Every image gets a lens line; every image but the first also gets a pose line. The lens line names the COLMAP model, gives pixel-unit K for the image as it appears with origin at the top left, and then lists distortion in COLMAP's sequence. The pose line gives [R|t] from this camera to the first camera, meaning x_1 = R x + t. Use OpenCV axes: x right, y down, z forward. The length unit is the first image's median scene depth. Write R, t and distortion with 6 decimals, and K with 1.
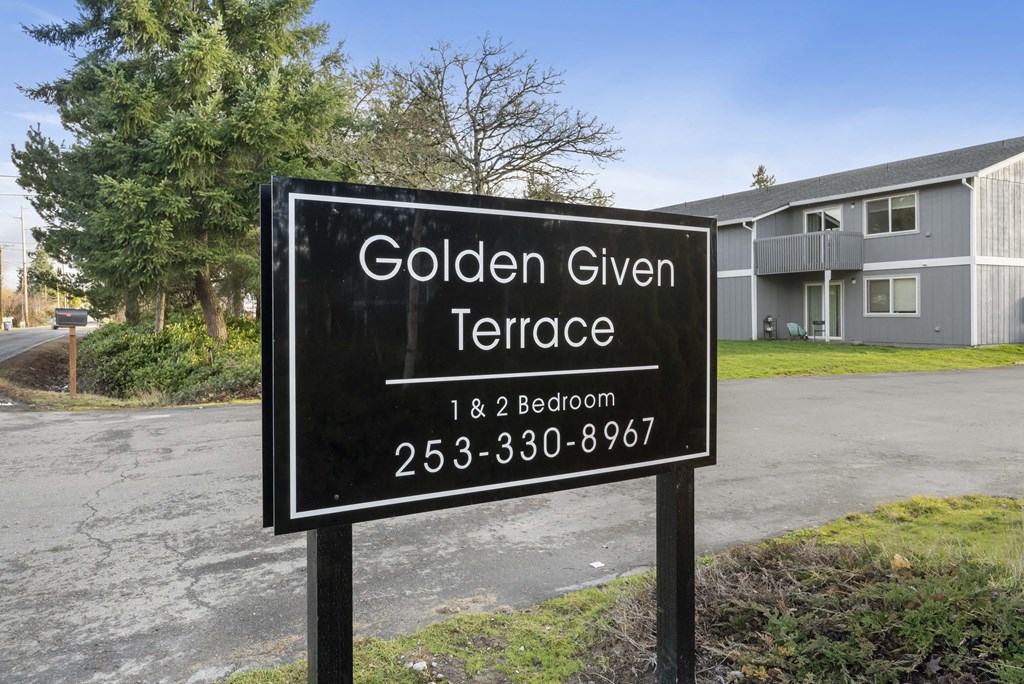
lens RADIAL K [[793.3, 0, 509.9], [0, 793.3, 322.3], [0, 0, 1]] dist [0.034919, 0.003045]
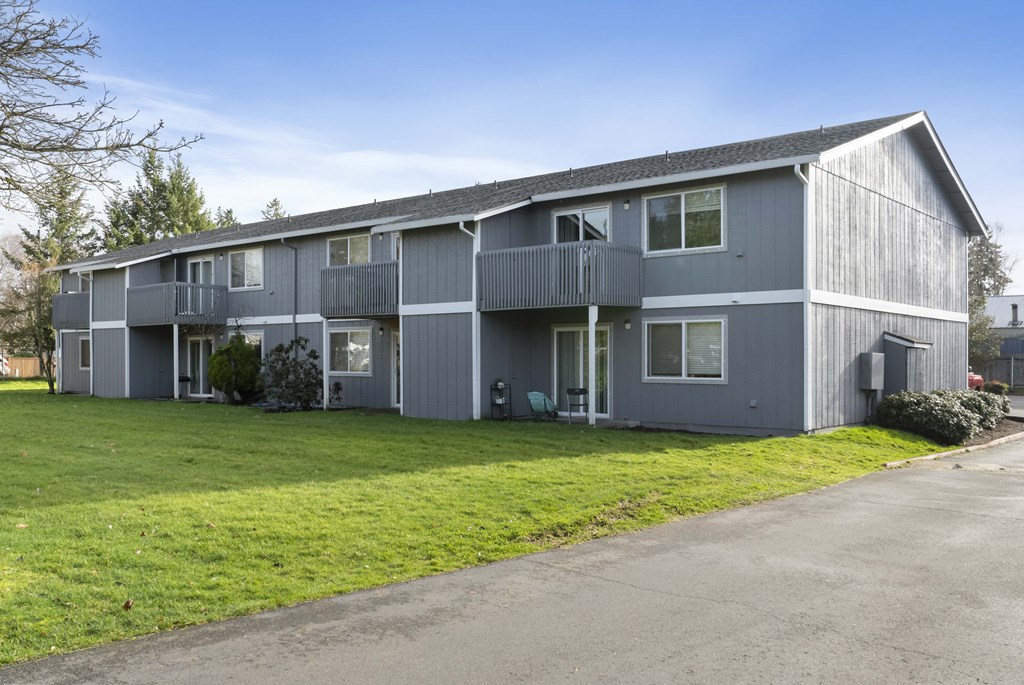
lens RADIAL K [[819.3, 0, 514.8], [0, 819.3, 343.5], [0, 0, 1]] dist [0.005609, 0.005534]
pose [[0.937202, 0.015261, 0.348453, 0.129729], [-0.005055, 0.999532, -0.030178, -0.018122], [-0.348750, 0.026522, 0.936840, 0.449553]]
